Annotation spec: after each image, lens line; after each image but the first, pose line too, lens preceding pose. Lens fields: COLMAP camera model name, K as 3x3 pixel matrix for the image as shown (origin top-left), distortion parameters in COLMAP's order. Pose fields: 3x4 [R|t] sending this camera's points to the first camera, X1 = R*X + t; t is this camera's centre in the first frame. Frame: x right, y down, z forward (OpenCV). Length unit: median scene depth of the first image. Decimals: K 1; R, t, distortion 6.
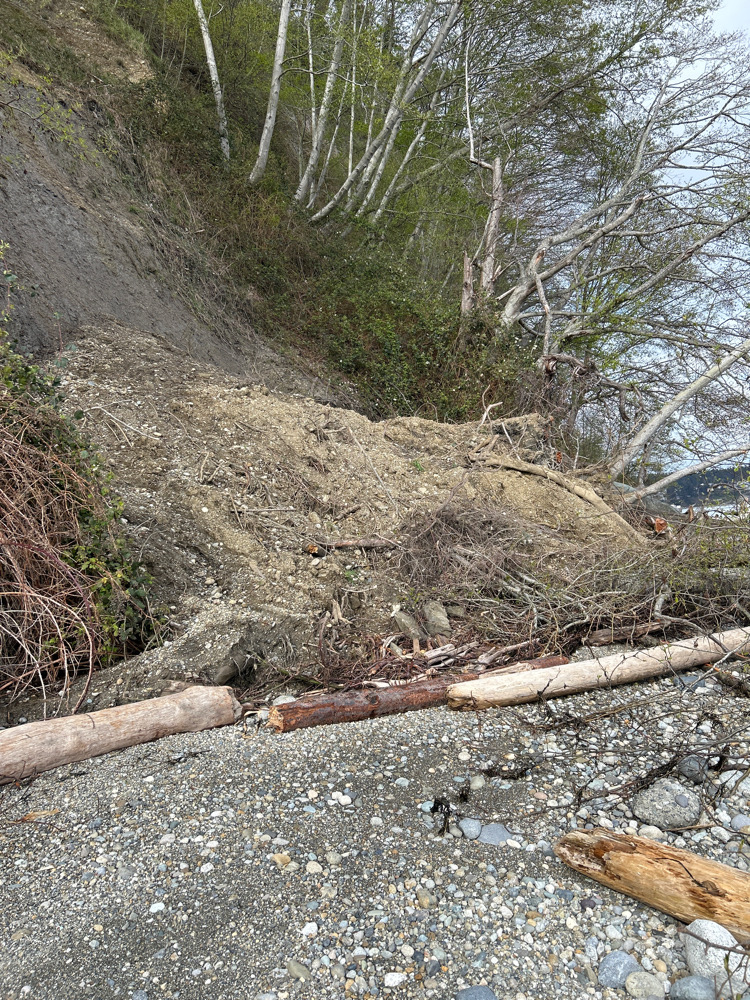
lens RADIAL K [[758.2, 0, 375.8], [0, 758.2, 494.5], [0, 0, 1]] dist [0.027663, -0.029561]
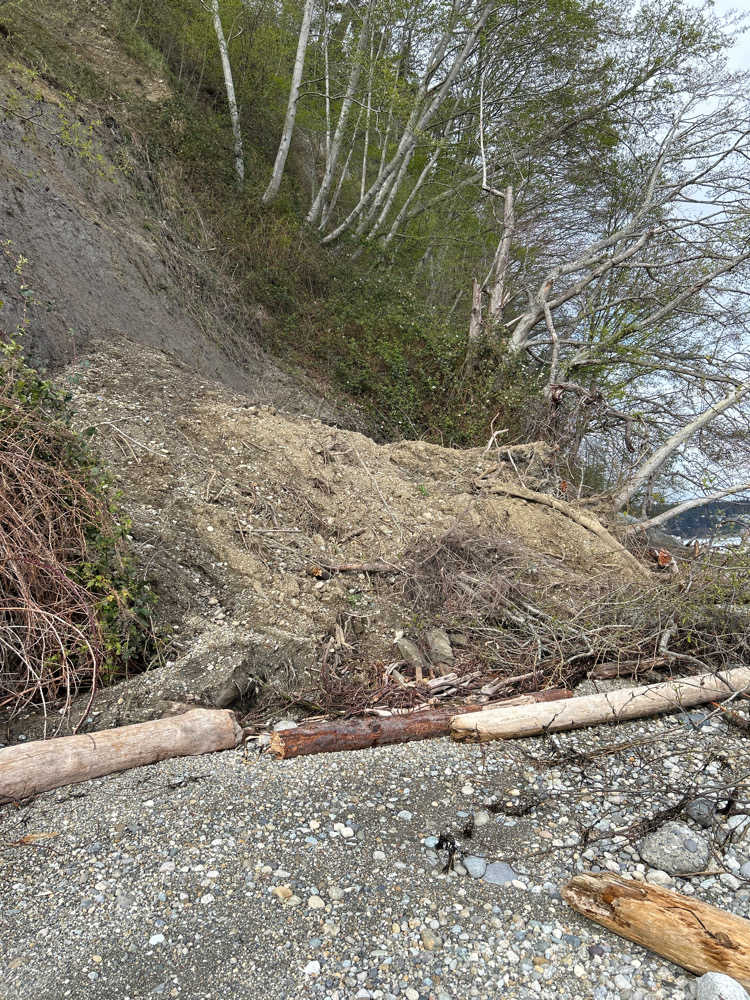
lens RADIAL K [[758.2, 0, 373.3], [0, 758.2, 501.0], [0, 0, 1]] dist [0.027663, -0.029561]
pose [[0.999455, 0.032772, -0.003937, -0.007892], [-0.032841, 0.999283, -0.018856, -0.004472], [0.003316, 0.018975, 0.999814, 0.002940]]
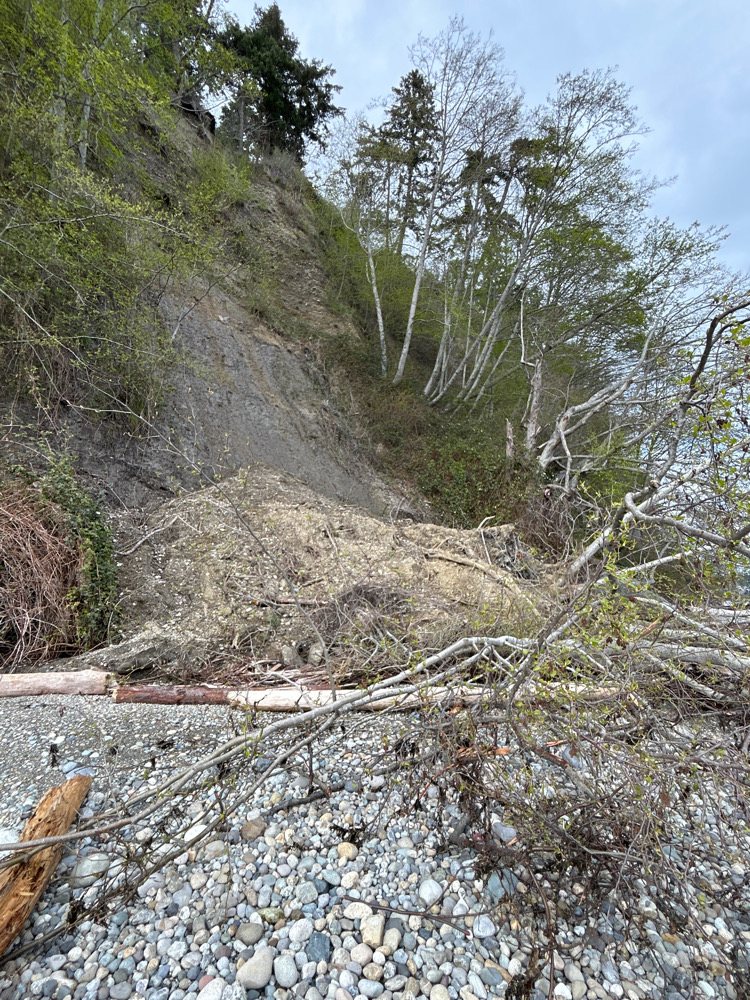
lens RADIAL K [[478.8, 0, 376.0], [0, 478.8, 500.0], [0, 0, 1]] dist [-0.005112, -0.000749]
pose [[0.946451, 0.015831, -0.322460, 0.475356], [-0.061322, 0.989429, -0.131411, -0.026477], [0.316971, 0.144148, 0.937417, 0.051747]]
